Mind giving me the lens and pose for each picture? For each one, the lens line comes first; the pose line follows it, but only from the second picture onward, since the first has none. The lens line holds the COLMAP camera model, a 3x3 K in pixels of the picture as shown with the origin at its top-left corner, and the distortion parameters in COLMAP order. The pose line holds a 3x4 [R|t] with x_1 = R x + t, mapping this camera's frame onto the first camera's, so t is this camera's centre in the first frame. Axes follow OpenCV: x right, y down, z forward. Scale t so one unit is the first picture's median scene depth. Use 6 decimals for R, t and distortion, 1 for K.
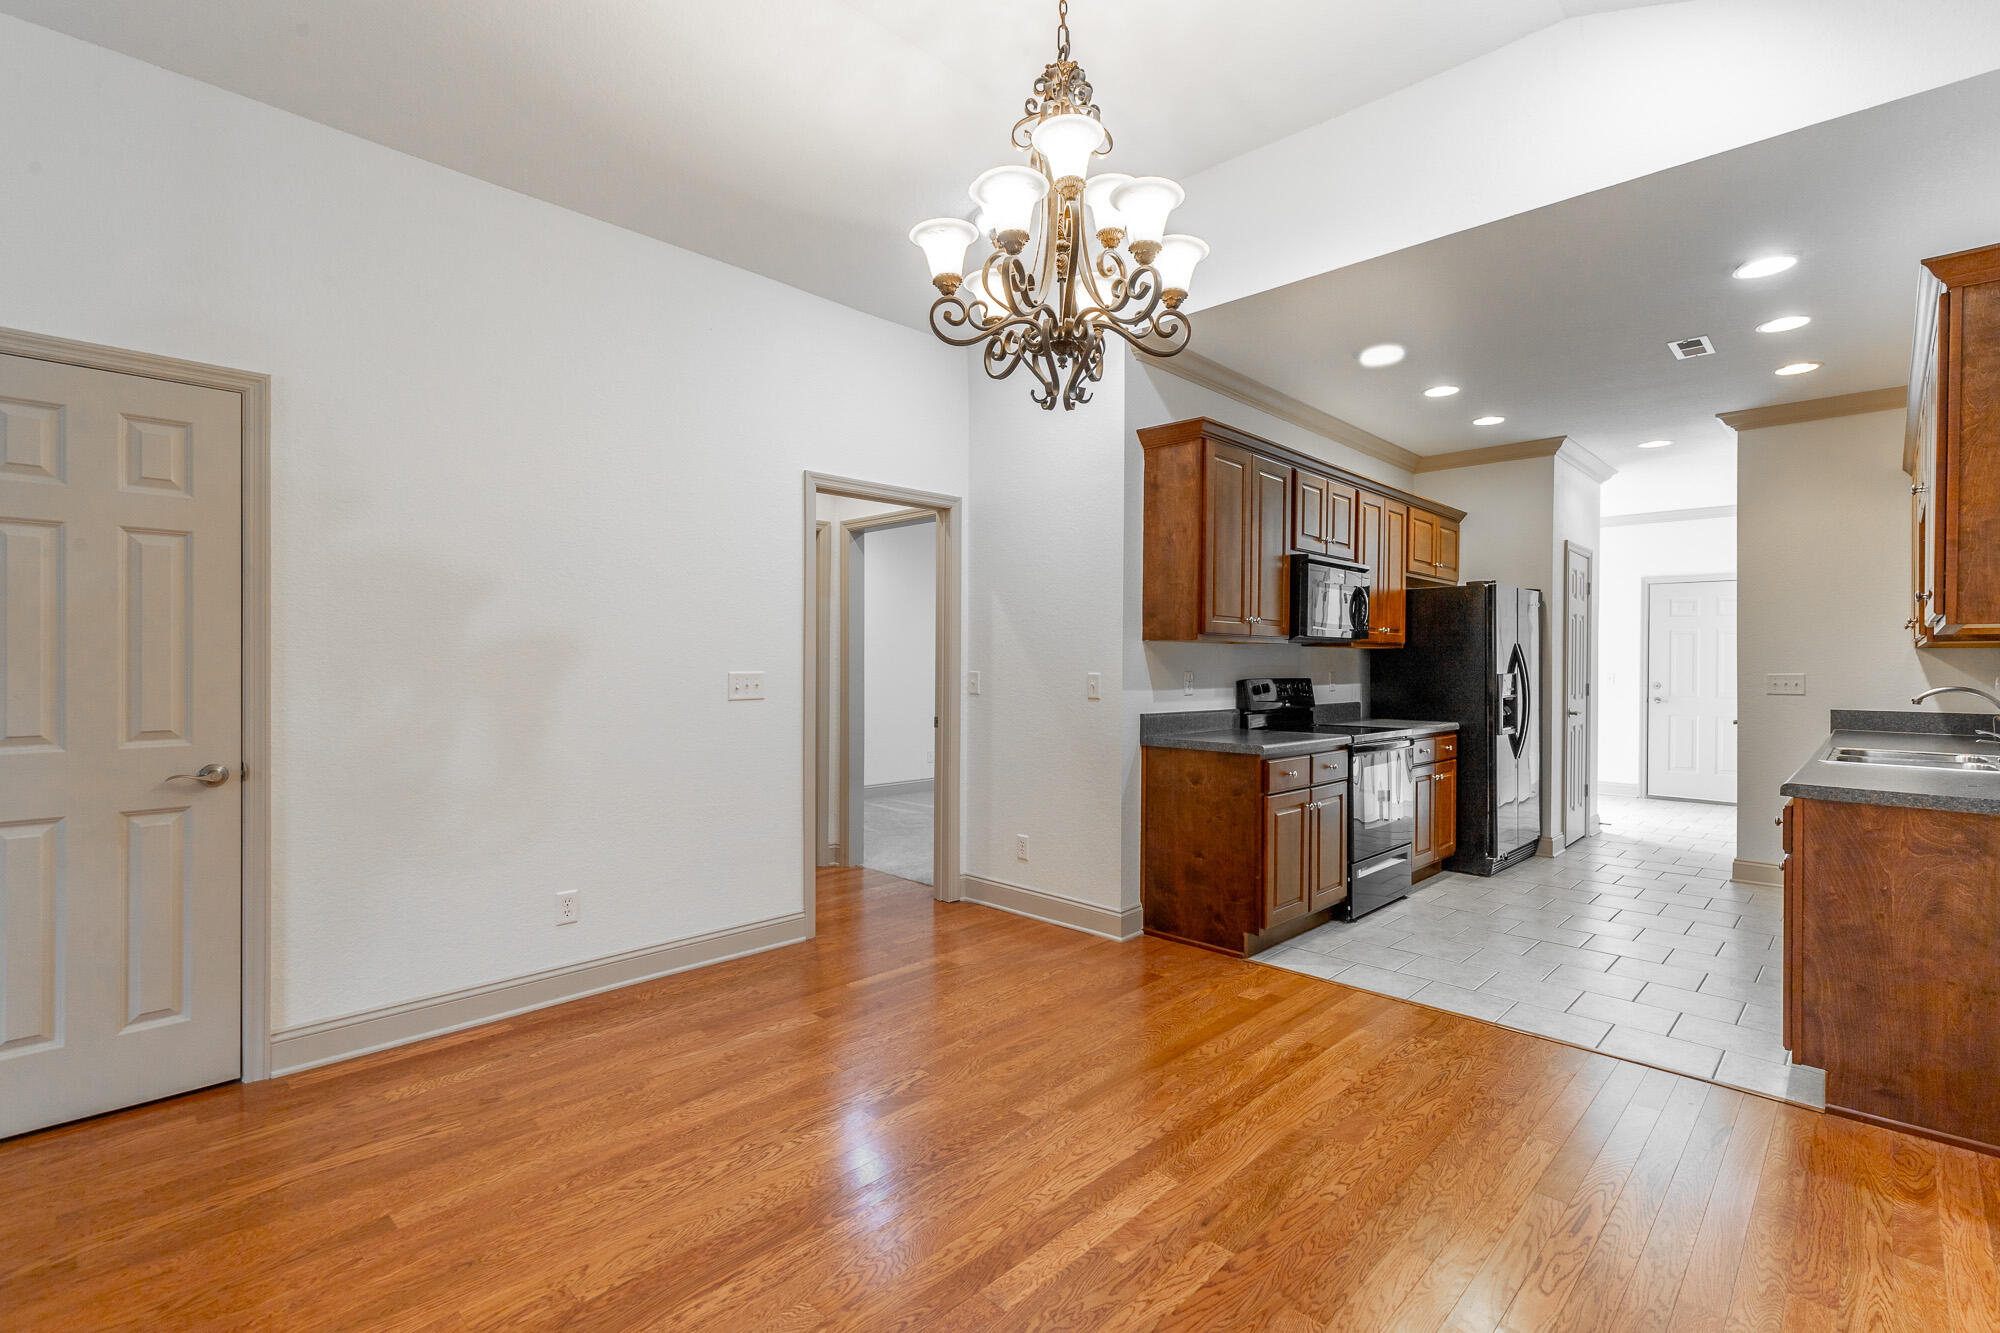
lens RADIAL K [[911.2, 0, 1013.6], [0, 911.2, 679.2], [0, 0, 1]] dist [0.007698, 0.000606]
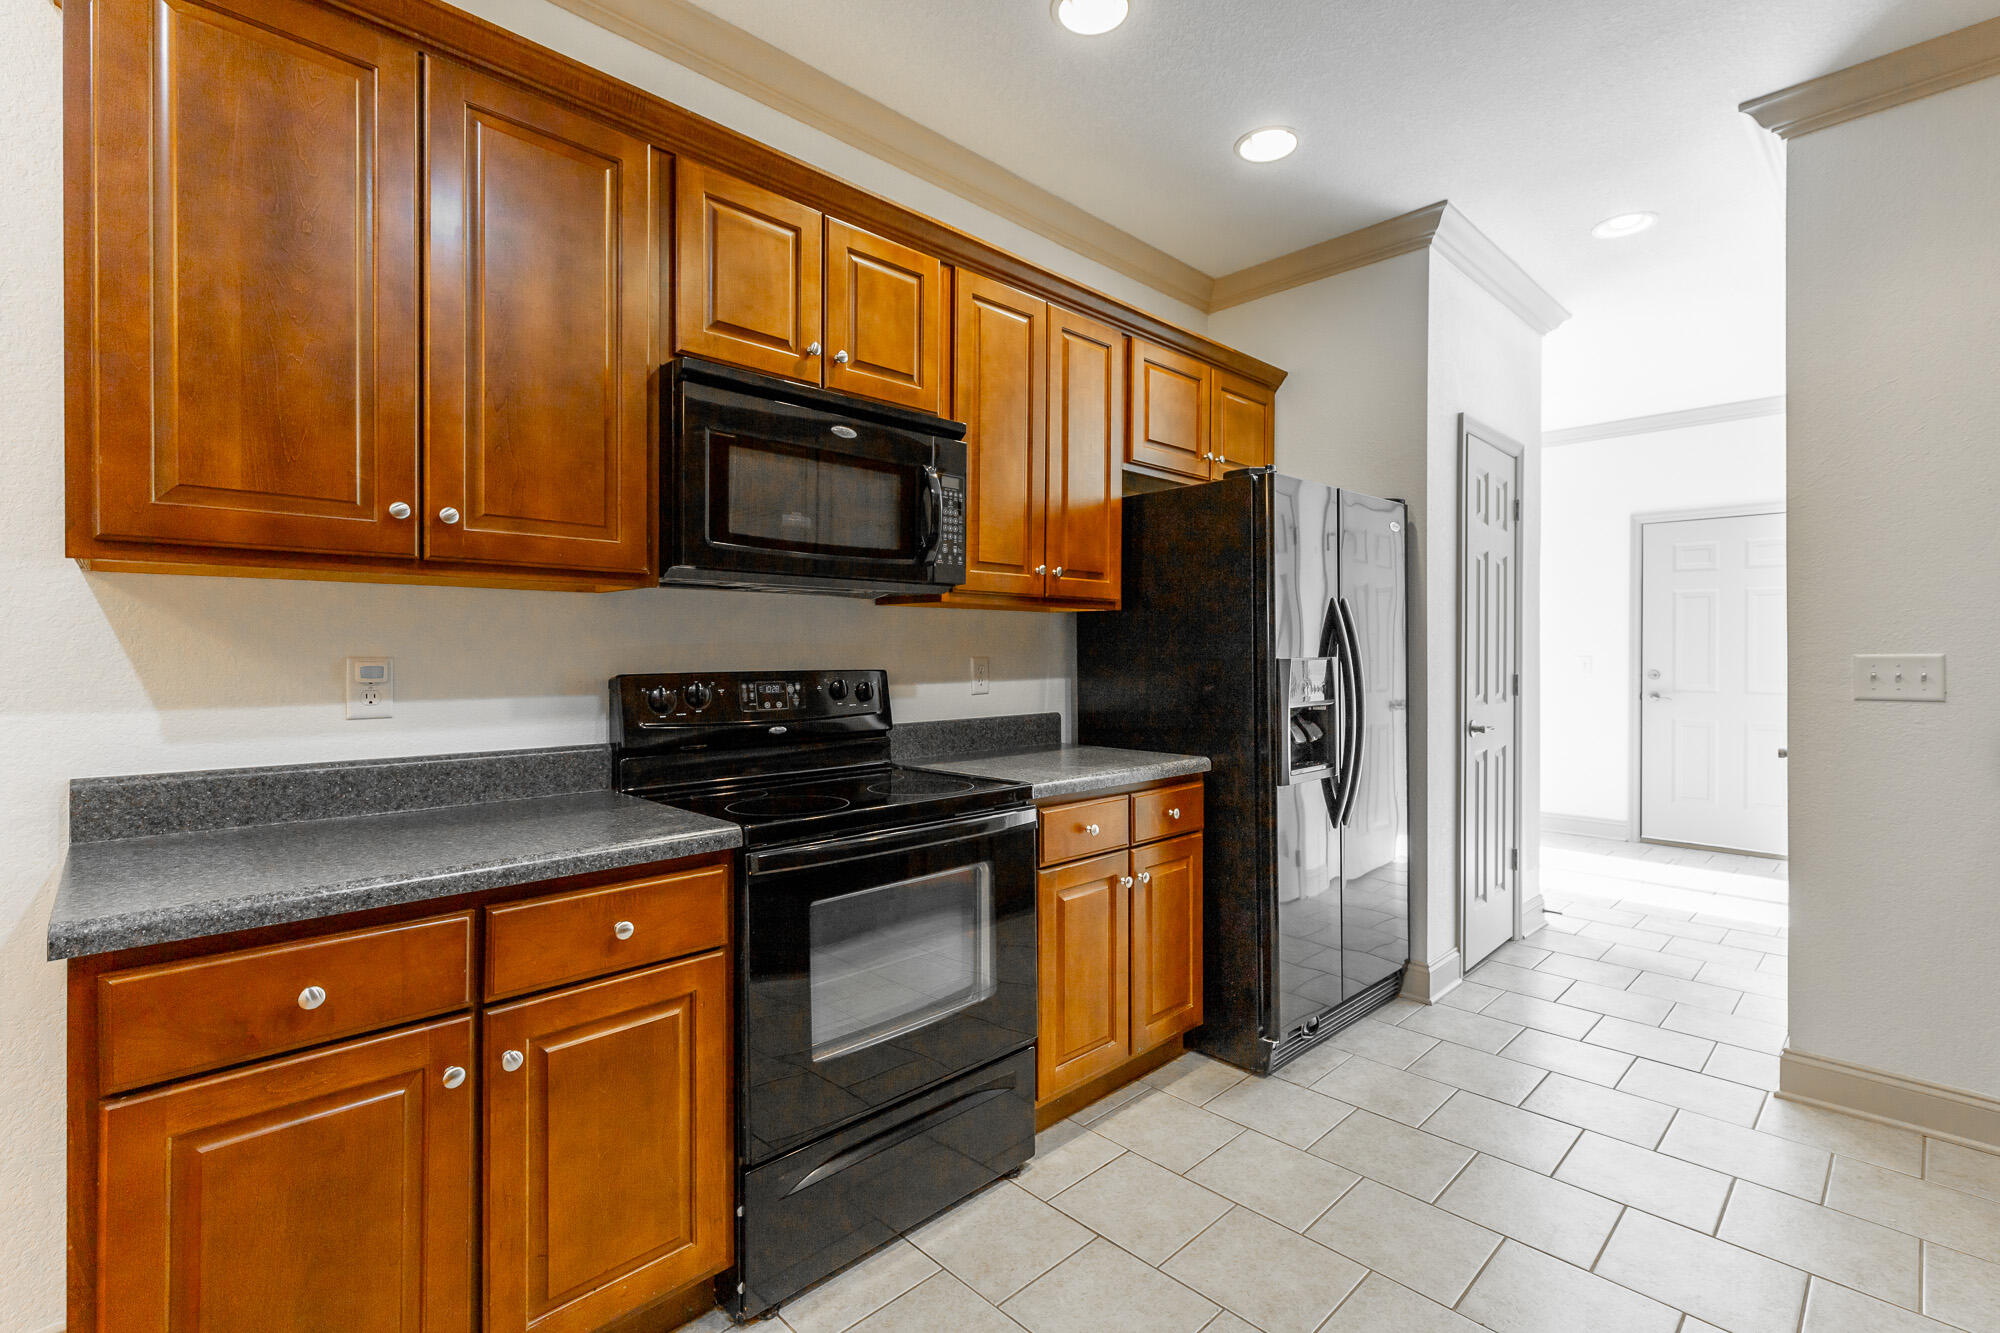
lens RADIAL K [[920.8, 0, 1000.0], [0, 920.8, 666.5], [0, 0, 1]] dist [0.016813, 0.000348]
pose [[0.999735, -0.006905, -0.021943, 0.386045], [0.006877, 0.999975, -0.001345, -0.001848], [0.021952, 0.001194, 0.999758, 0.498972]]
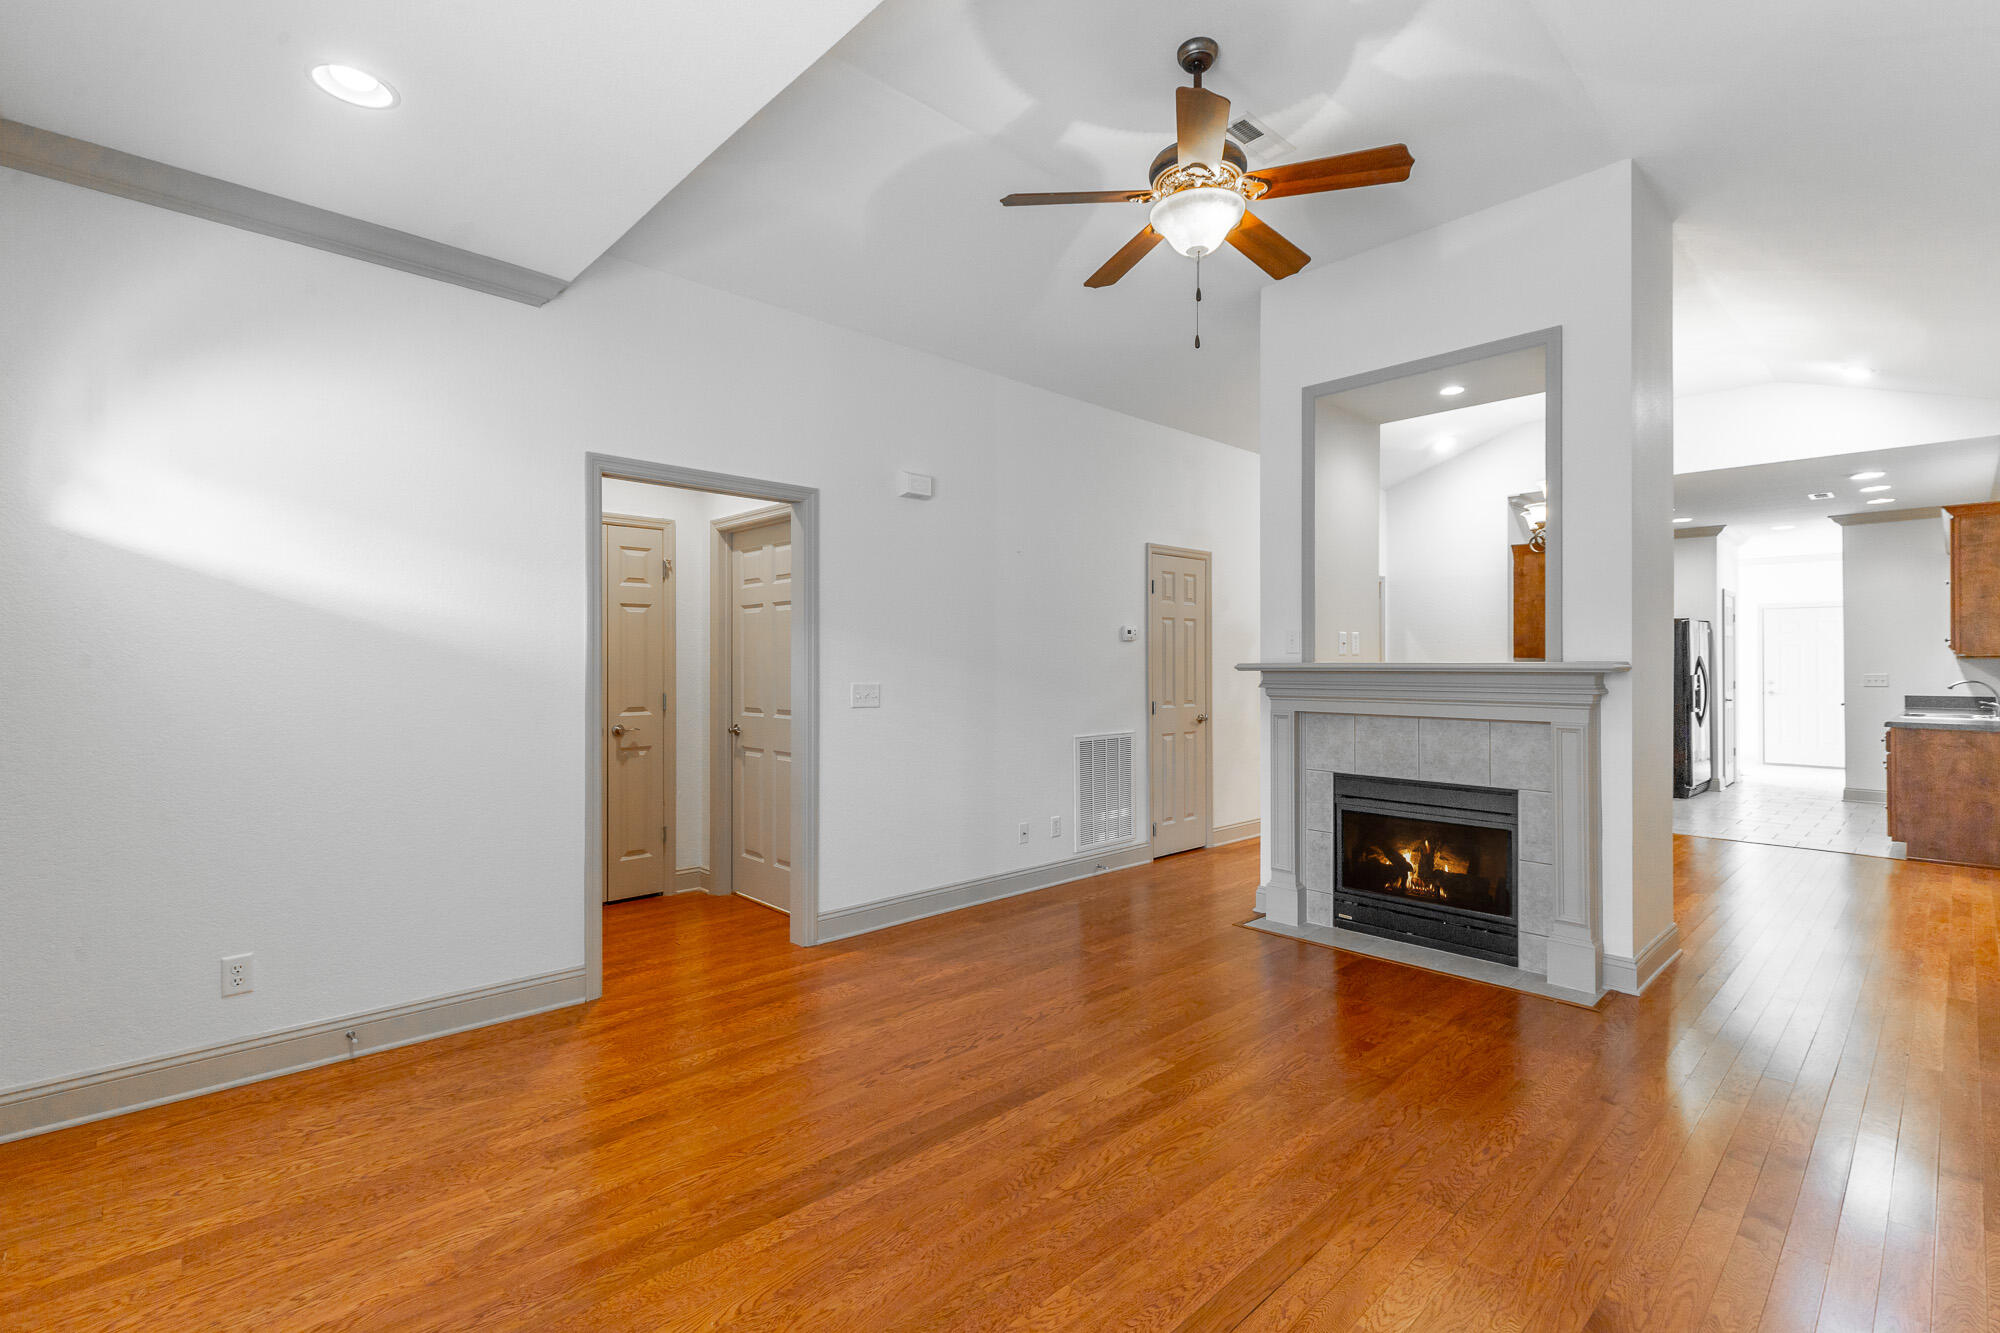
lens RADIAL K [[898.4, 0, 994.4], [0, 898.4, 670.6], [0, 0, 1]] dist [0.000316, -0.000848]
pose [[0.998132, -0.004551, -0.060931, -0.611349], [0.003799, 0.999915, -0.012455, 0.002079], [0.060982, 0.012200, 0.998064, -0.675645]]
